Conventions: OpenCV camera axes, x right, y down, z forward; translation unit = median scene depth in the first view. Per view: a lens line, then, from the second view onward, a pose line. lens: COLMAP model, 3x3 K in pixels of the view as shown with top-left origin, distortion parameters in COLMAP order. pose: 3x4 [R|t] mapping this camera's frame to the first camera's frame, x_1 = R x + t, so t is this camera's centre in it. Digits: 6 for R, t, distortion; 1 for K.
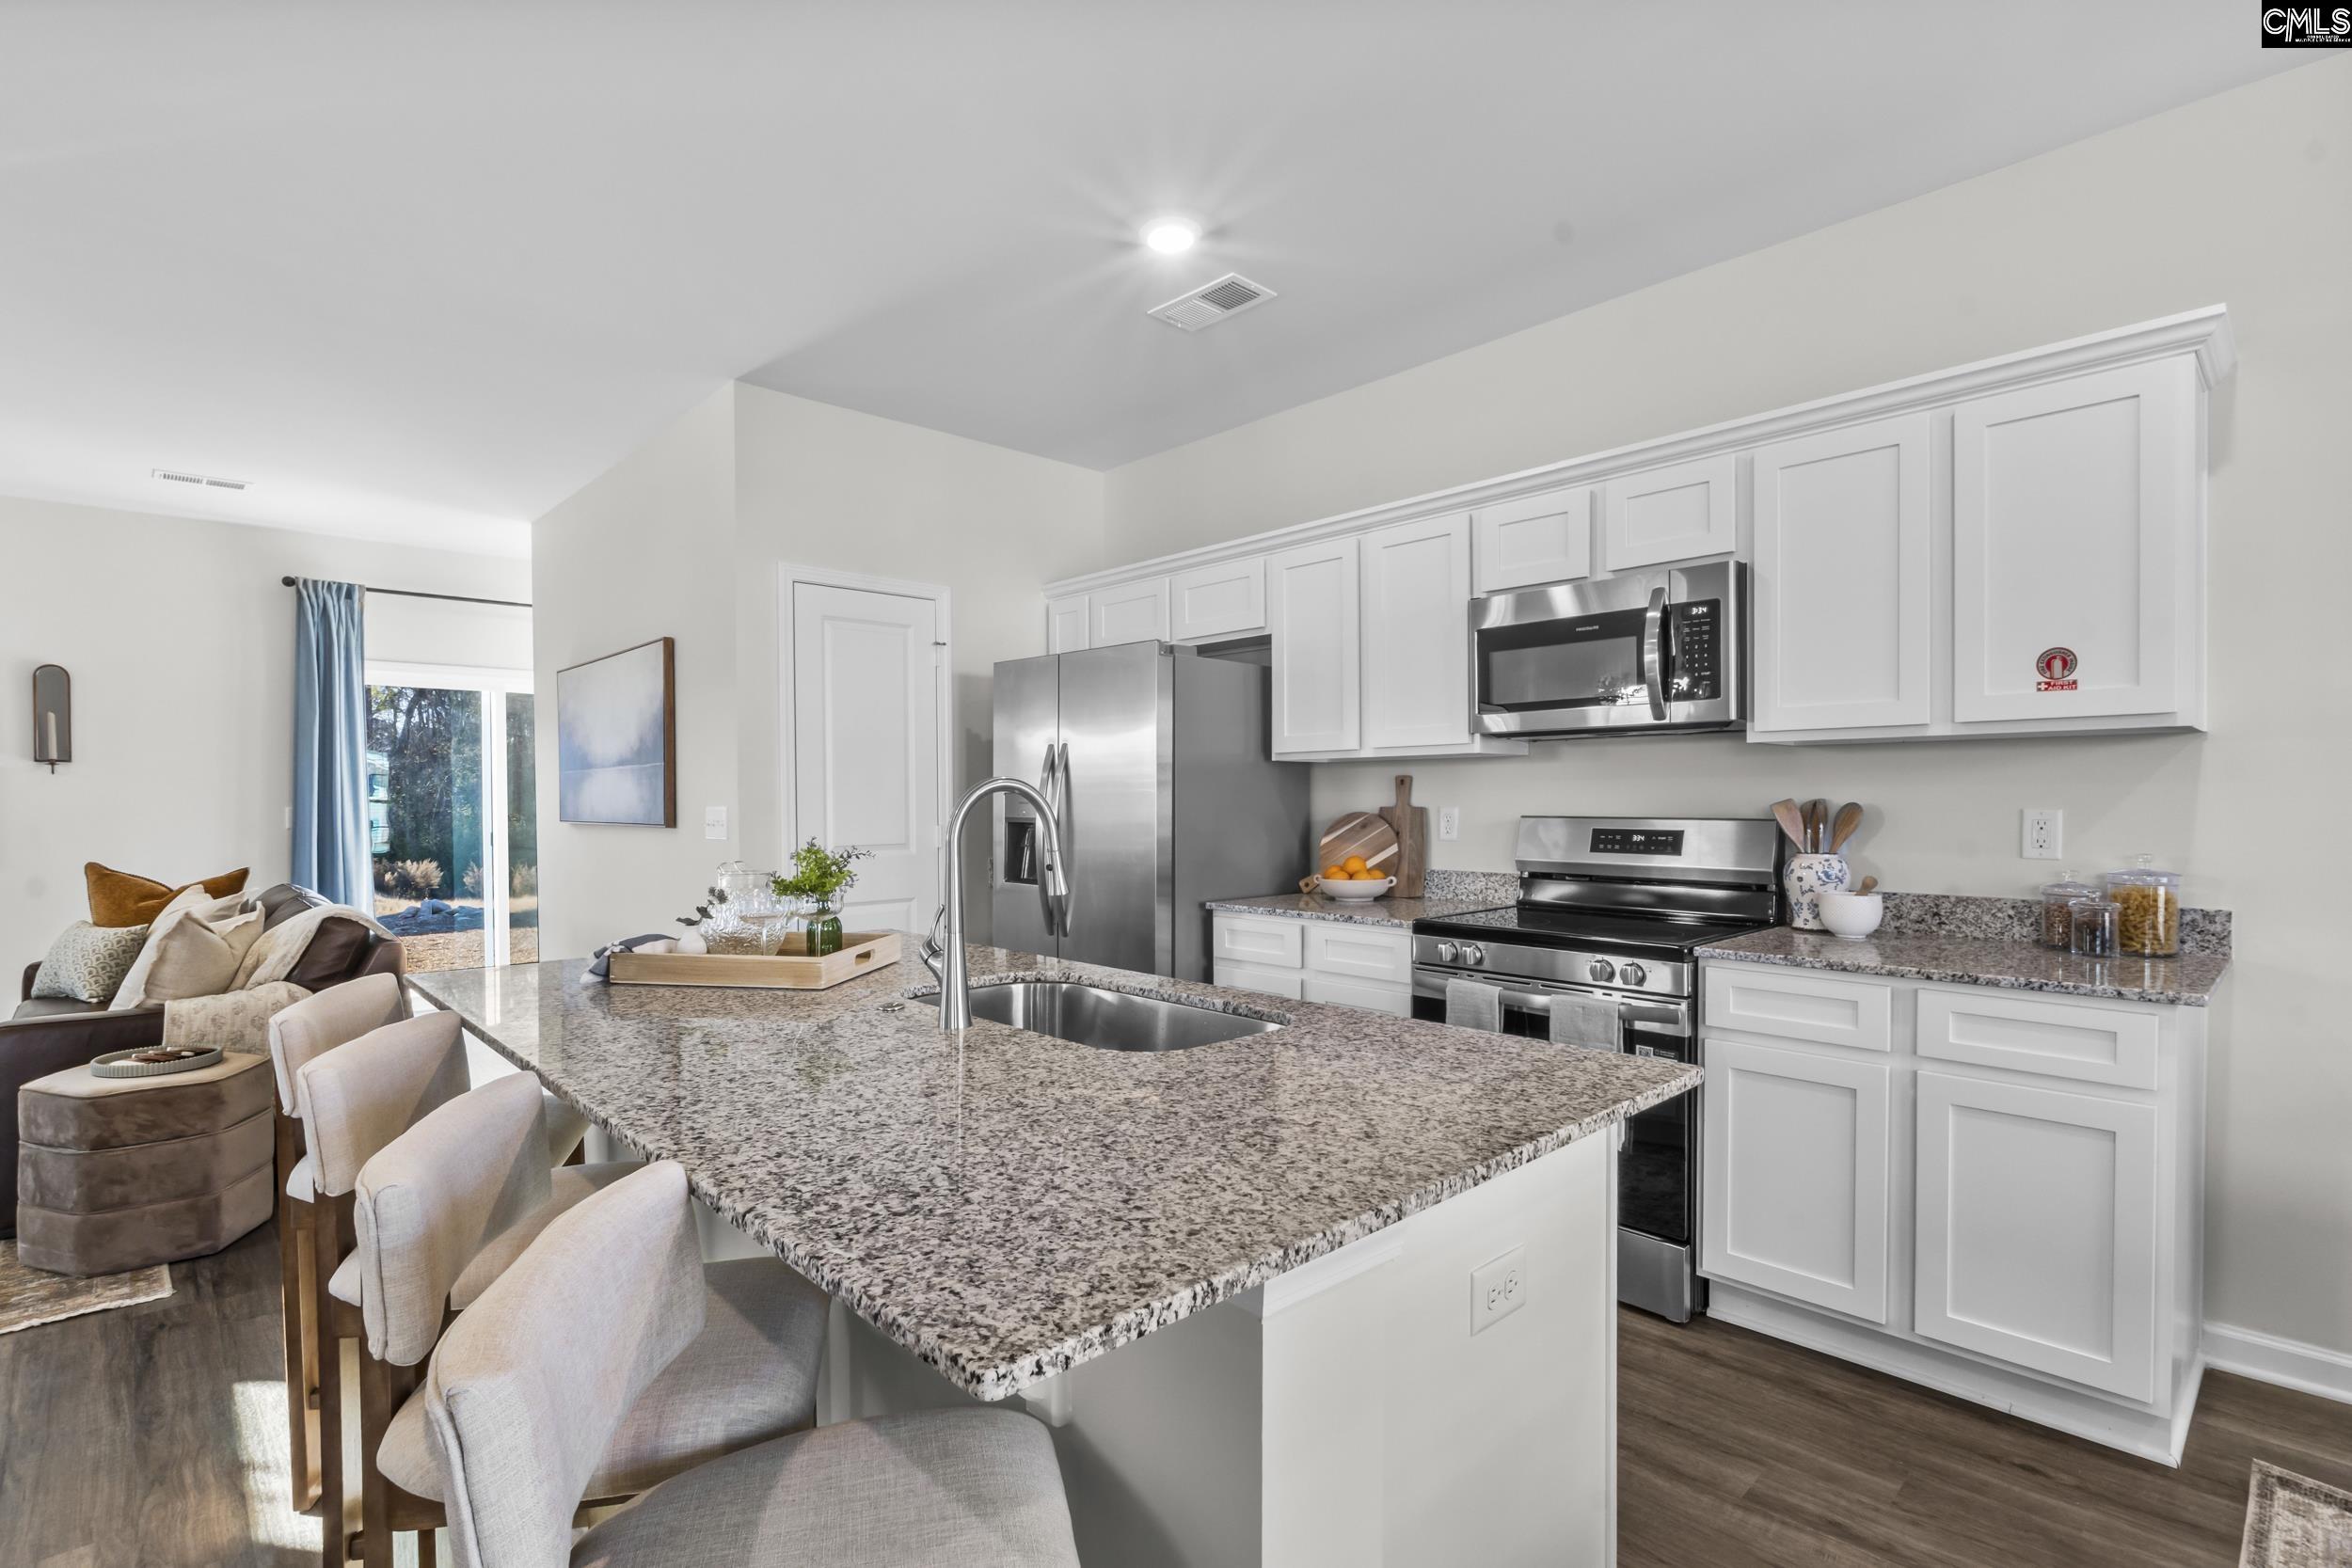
lens RADIAL K [[1087.4, 0, 1201.4], [0, 1087.4, 815.3], [0, 0, 1]] dist [-0.009312, -0.000700]
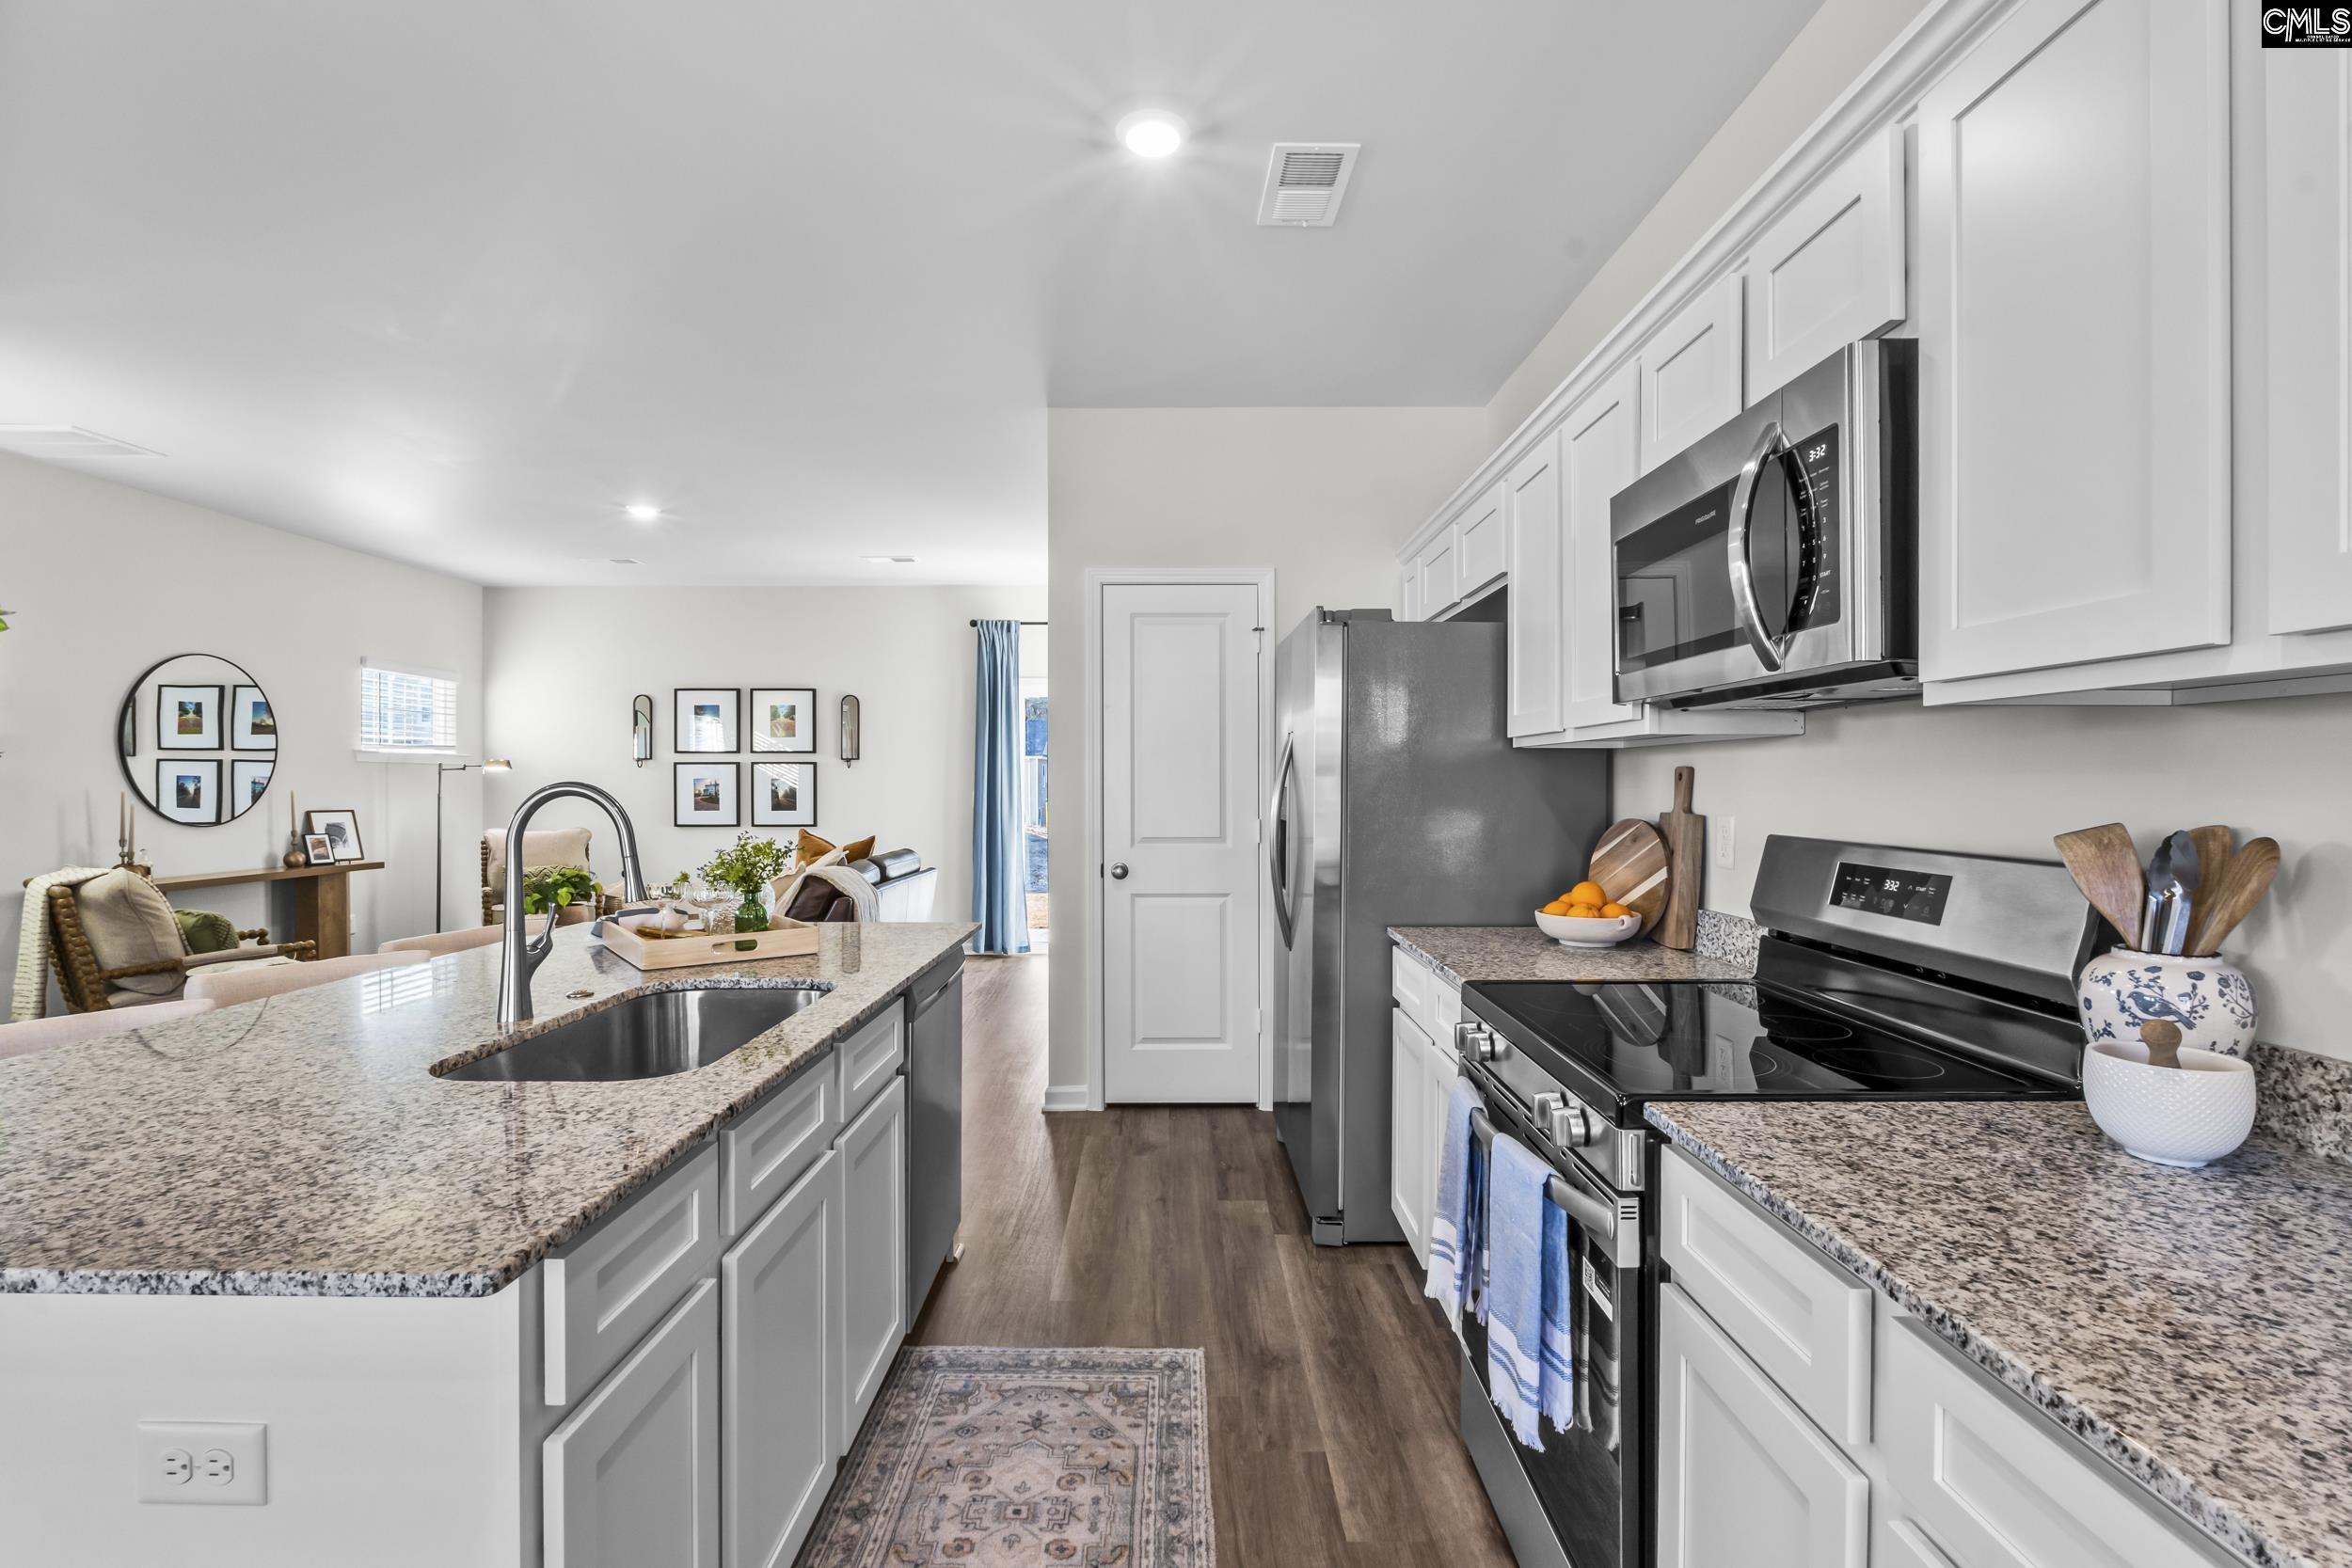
lens RADIAL K [[1087.4, 0, 1168.5], [0, 1087.4, 789.3], [0, 0, 1]] dist [-0.009312, -0.000700]
pose [[0.721987, 0.009332, -0.691843, 0.452821], [-0.014459, 0.999894, -0.001602, -0.018279], [0.691755, 0.011160, 0.722046, 0.319208]]
